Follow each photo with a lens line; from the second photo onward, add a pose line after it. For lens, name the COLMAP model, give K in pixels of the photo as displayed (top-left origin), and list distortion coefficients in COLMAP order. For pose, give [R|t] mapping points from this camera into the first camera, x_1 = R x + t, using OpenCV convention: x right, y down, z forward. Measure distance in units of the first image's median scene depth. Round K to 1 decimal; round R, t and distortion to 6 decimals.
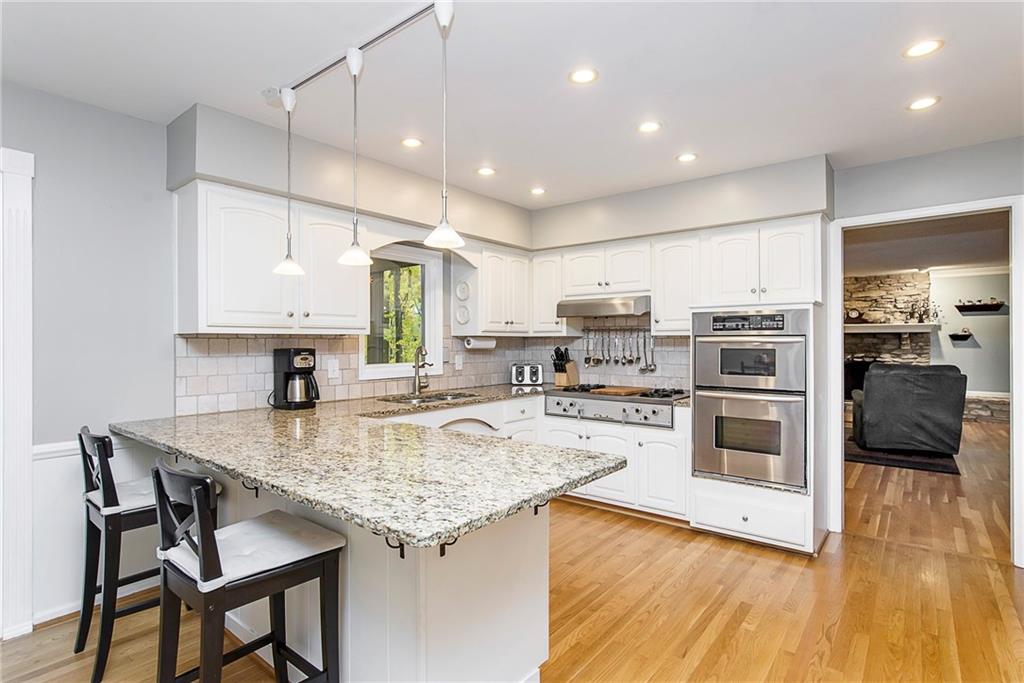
lens RADIAL K [[517.6, 0, 512.8], [0, 517.6, 344.5], [0, 0, 1]] dist [-0.016449, 0.009374]
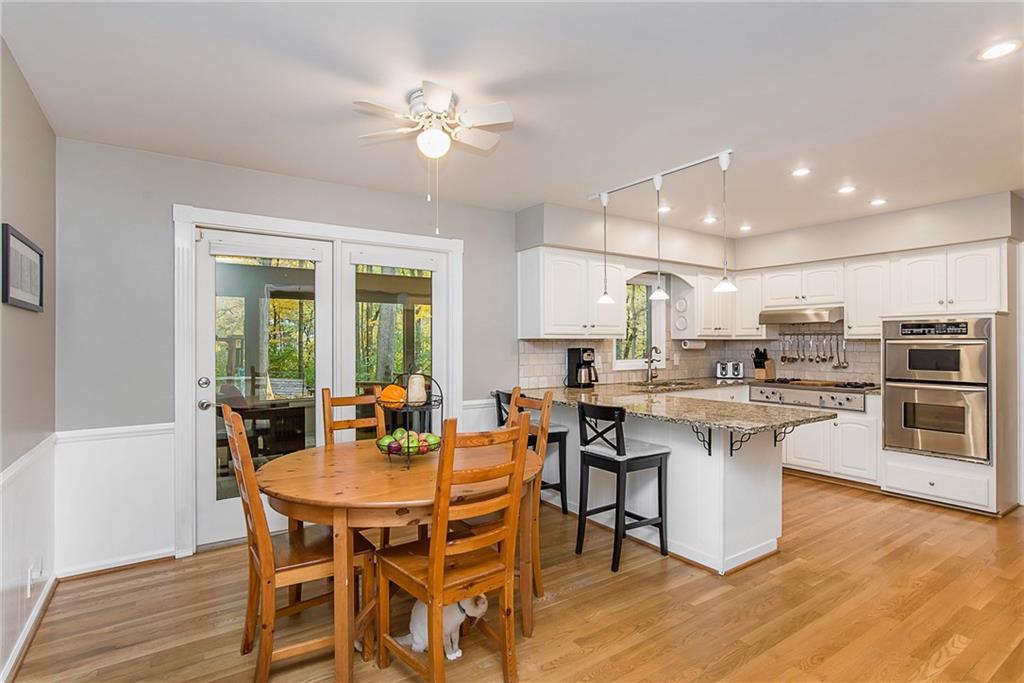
lens RADIAL K [[517.6, 0, 512.8], [0, 517.6, 344.9], [0, 0, 1]] dist [-0.016449, 0.009374]
pose [[0.958425, 0.001231, -0.285343, -0.155998], [-0.001754, 0.999997, -0.001576, 0.001008], [0.285341, 0.002011, 0.958424, -0.450195]]
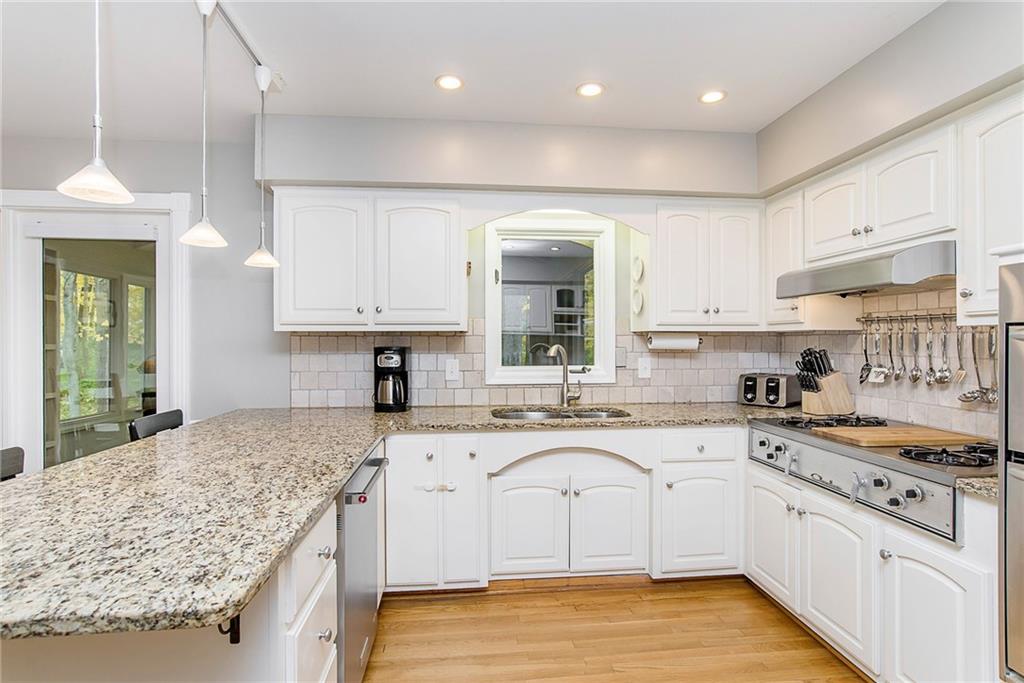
lens RADIAL K [[517.6, 0, 514.9], [0, 517.6, 341.3], [0, 0, 1]] dist [-0.016449, 0.009374]
pose [[0.701967, 0.002284, -0.712206, 0.352152], [-0.003650, 0.999993, -0.000390, -0.002228], [0.712200, 0.002873, 0.701970, 0.434546]]
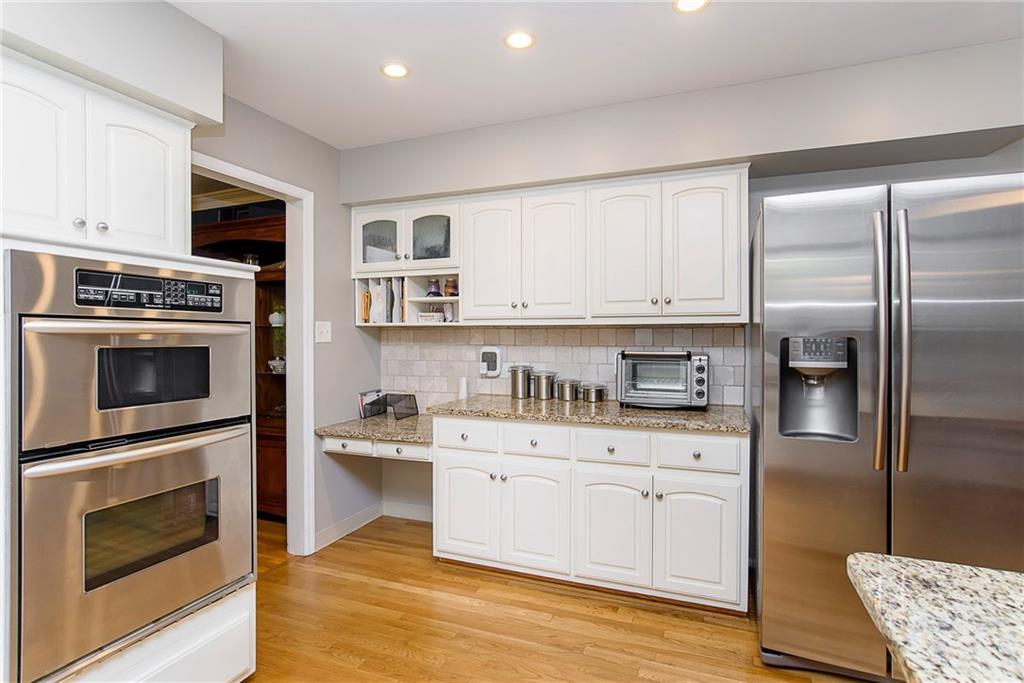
lens RADIAL K [[517.6, 0, 512.7], [0, 517.6, 339.2], [0, 0, 1]] dist [-0.016449, 0.009374]
pose [[-0.293285, -0.002506, 0.956022, -0.085812], [0.002878, 0.999990, 0.003504, 0.000014], [-0.956021, 0.003779, -0.293275, 0.739197]]
